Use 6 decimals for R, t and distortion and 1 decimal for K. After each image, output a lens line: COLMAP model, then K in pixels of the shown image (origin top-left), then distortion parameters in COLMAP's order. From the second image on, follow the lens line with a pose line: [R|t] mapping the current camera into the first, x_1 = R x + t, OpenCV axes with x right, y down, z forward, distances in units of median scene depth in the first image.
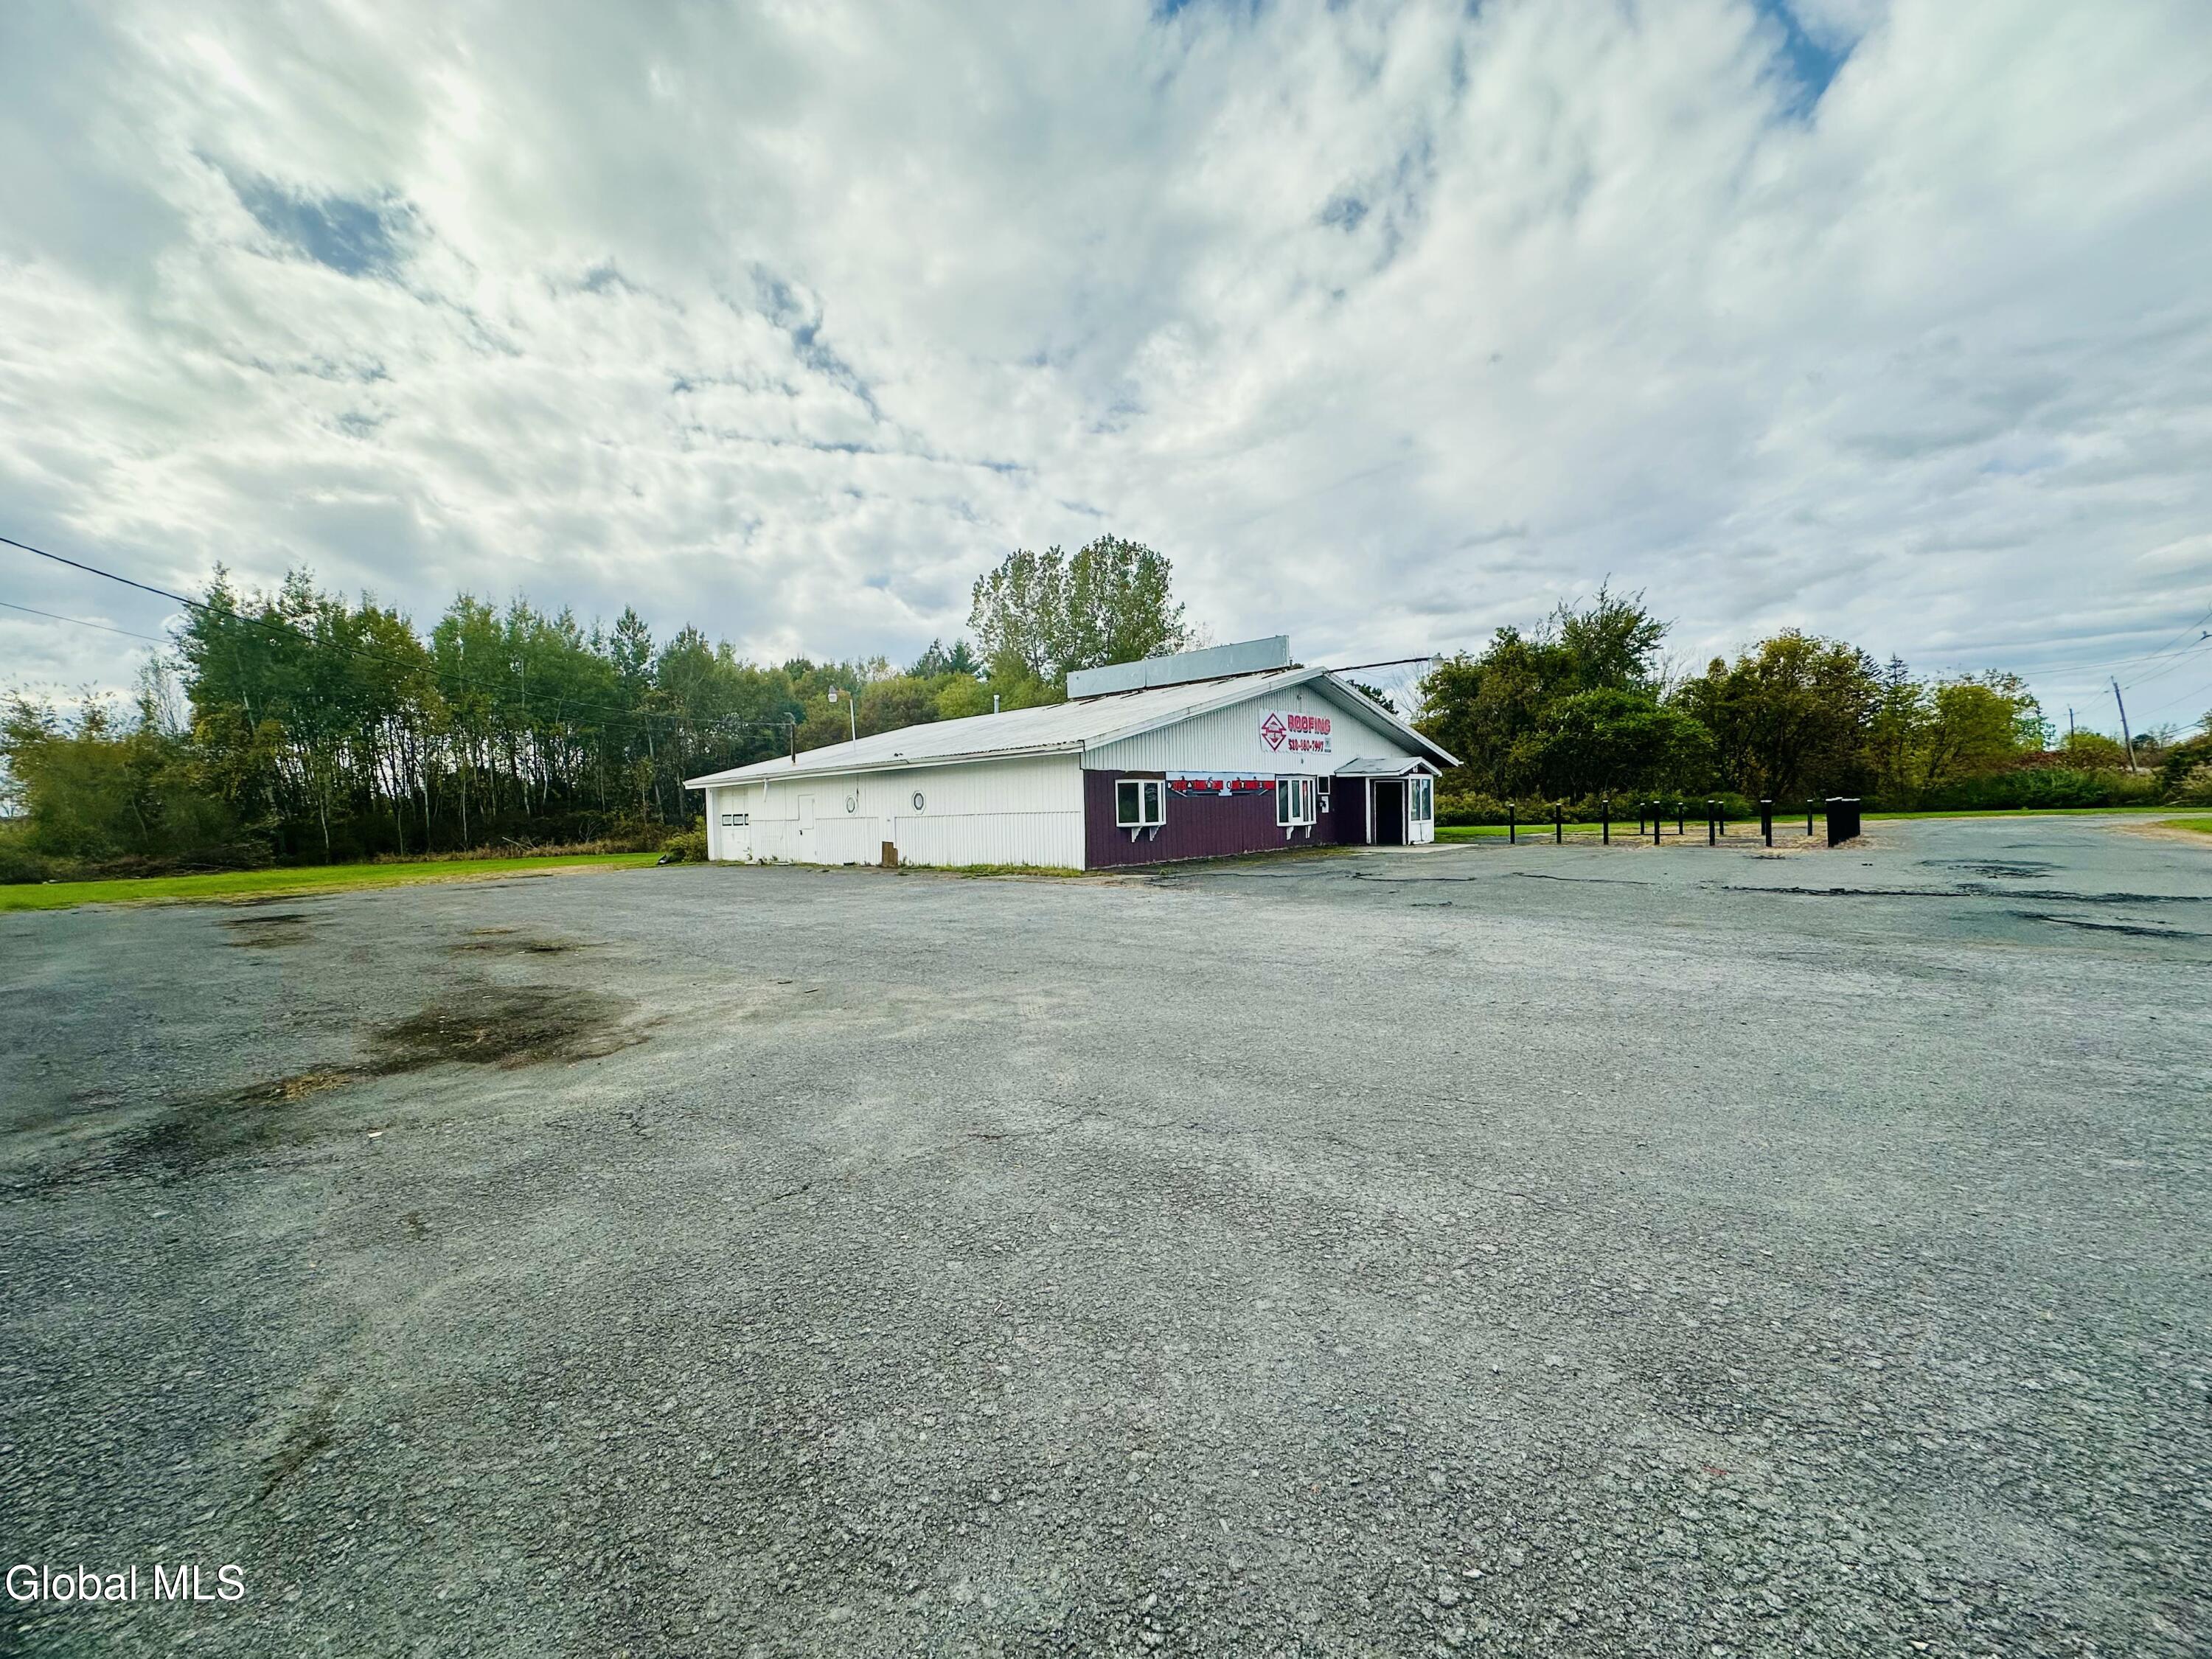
lens RADIAL K [[880.2, 0, 1105.0], [0, 880.2, 826.8], [0, 0, 1]] dist [-0.006106, 0.002055]
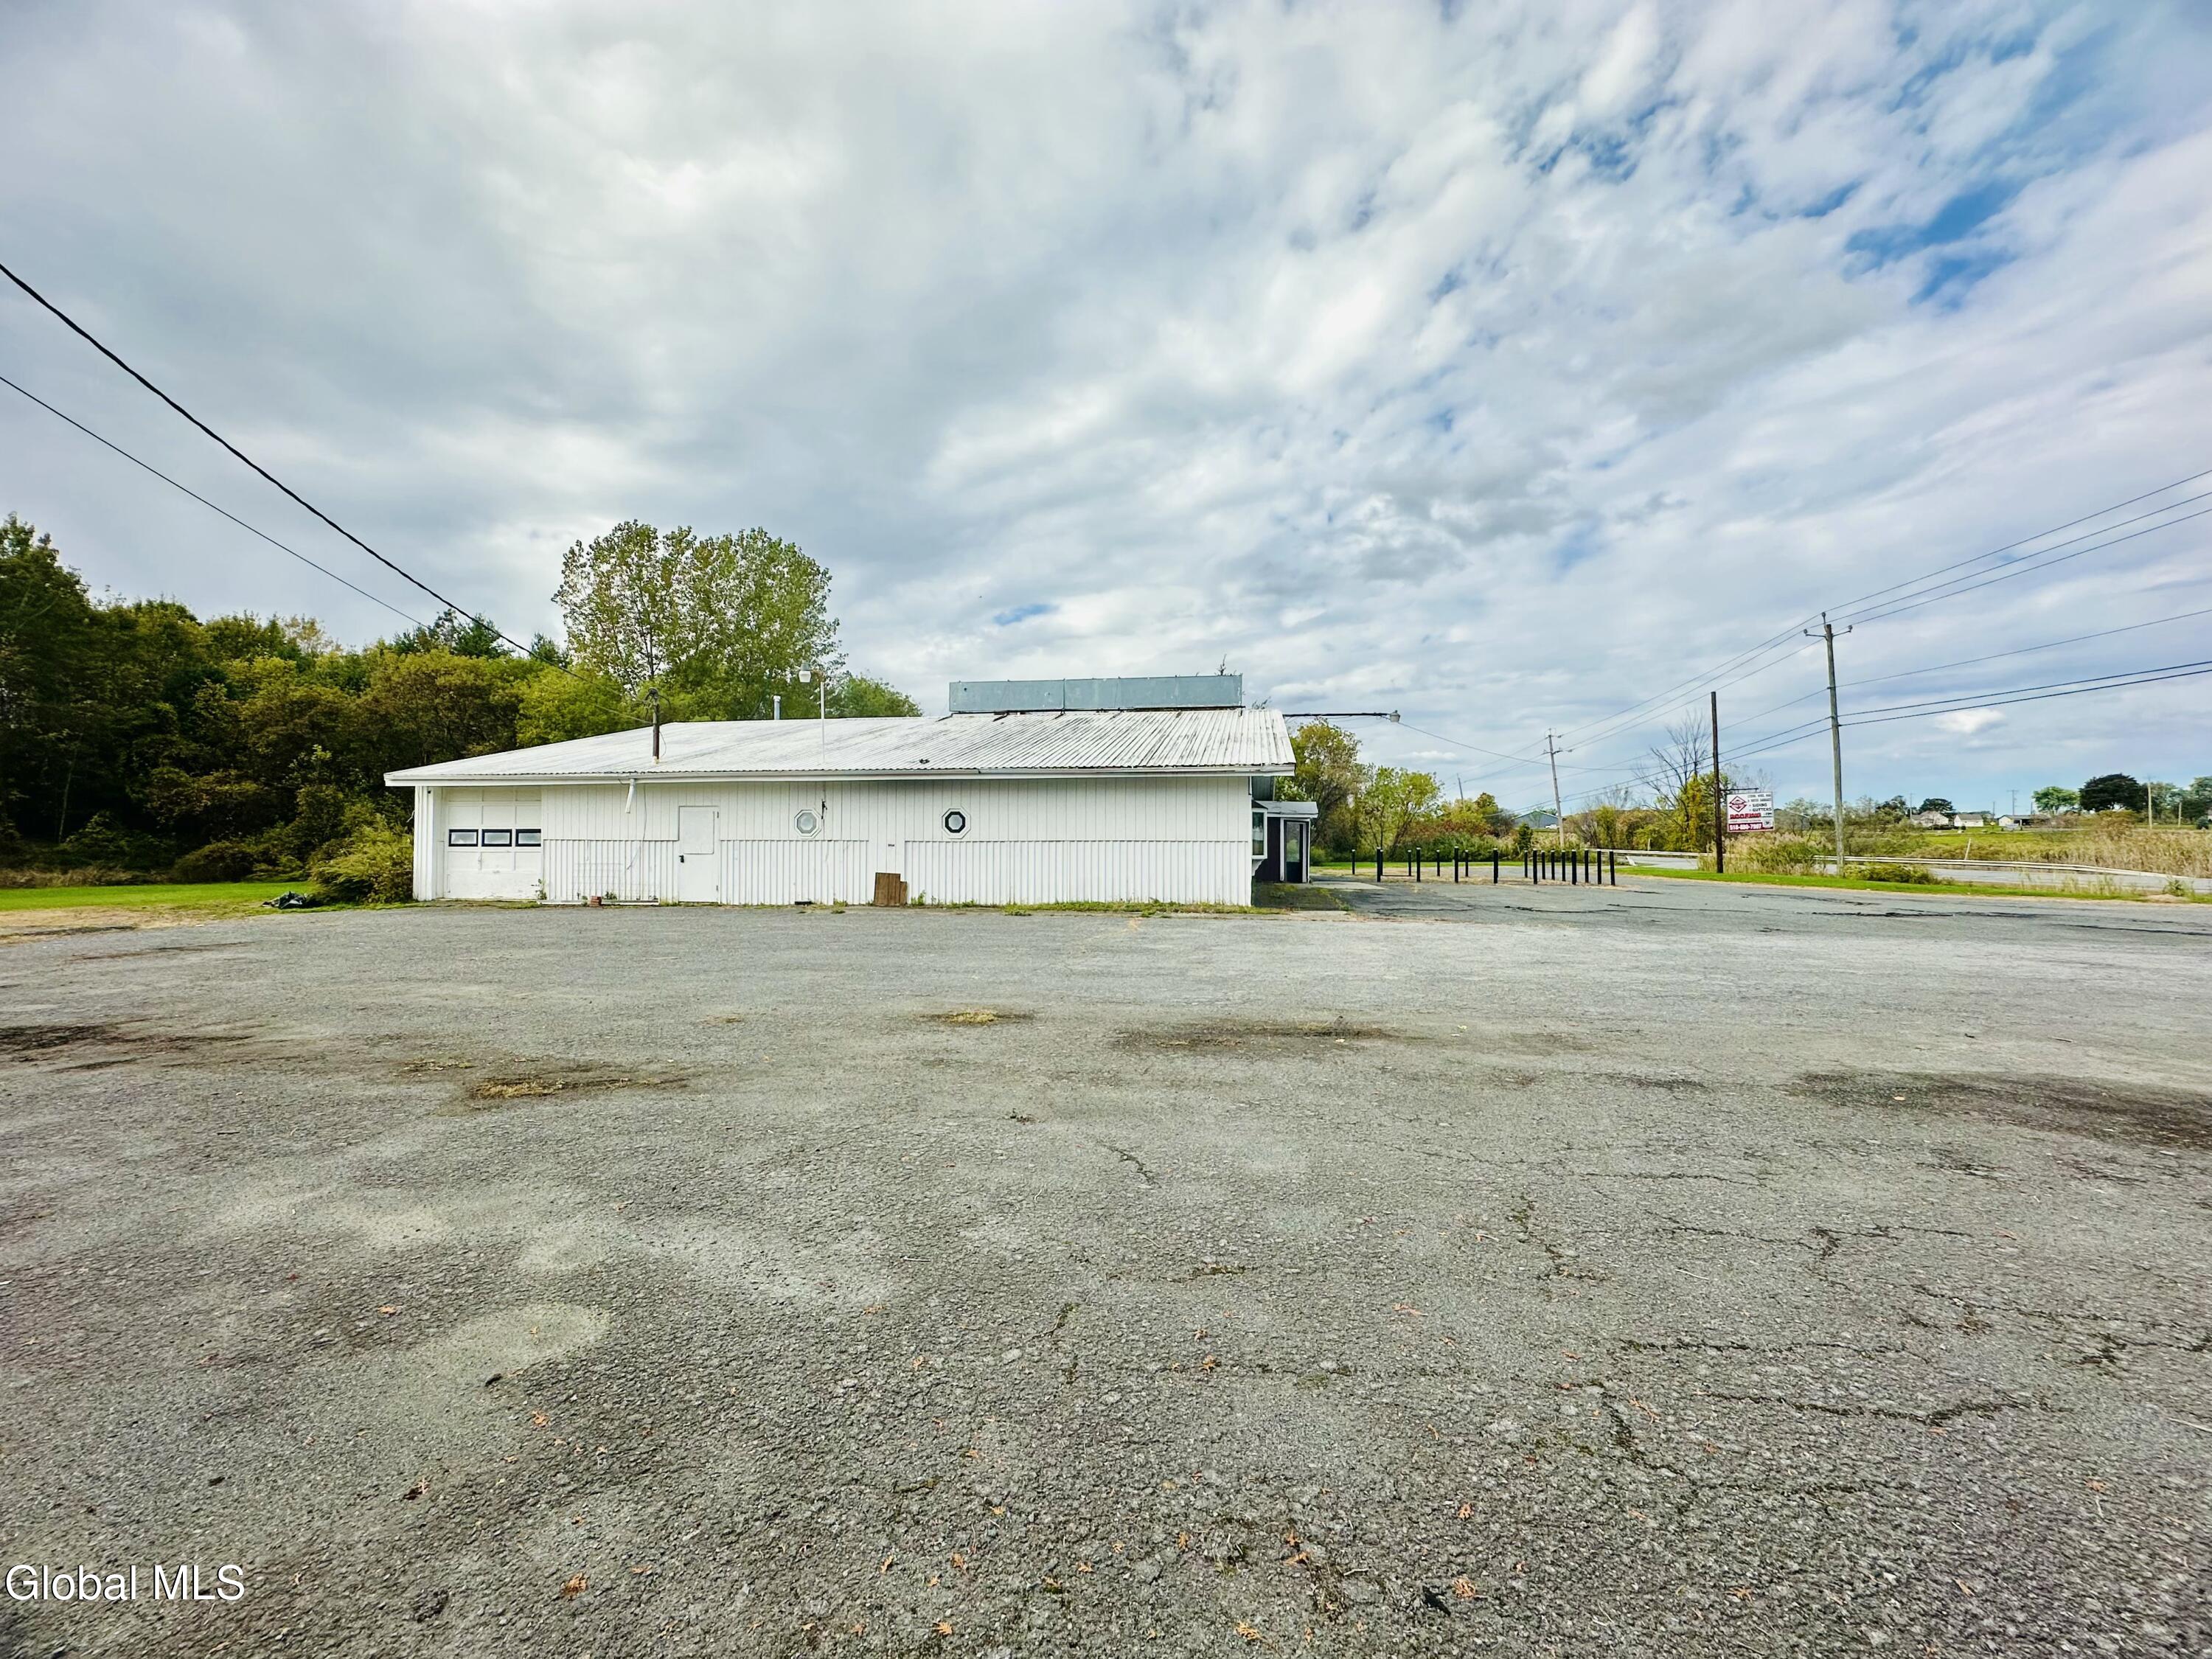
lens RADIAL K [[880.2, 0, 1105.0], [0, 880.2, 826.8], [0, 0, 1]] dist [-0.006106, 0.002055]
pose [[0.835886, 0.041861, 0.547304, -0.411931], [-0.016703, 0.998566, -0.050866, 0.010186], [-0.548649, 0.033377, 0.835387, 0.205797]]
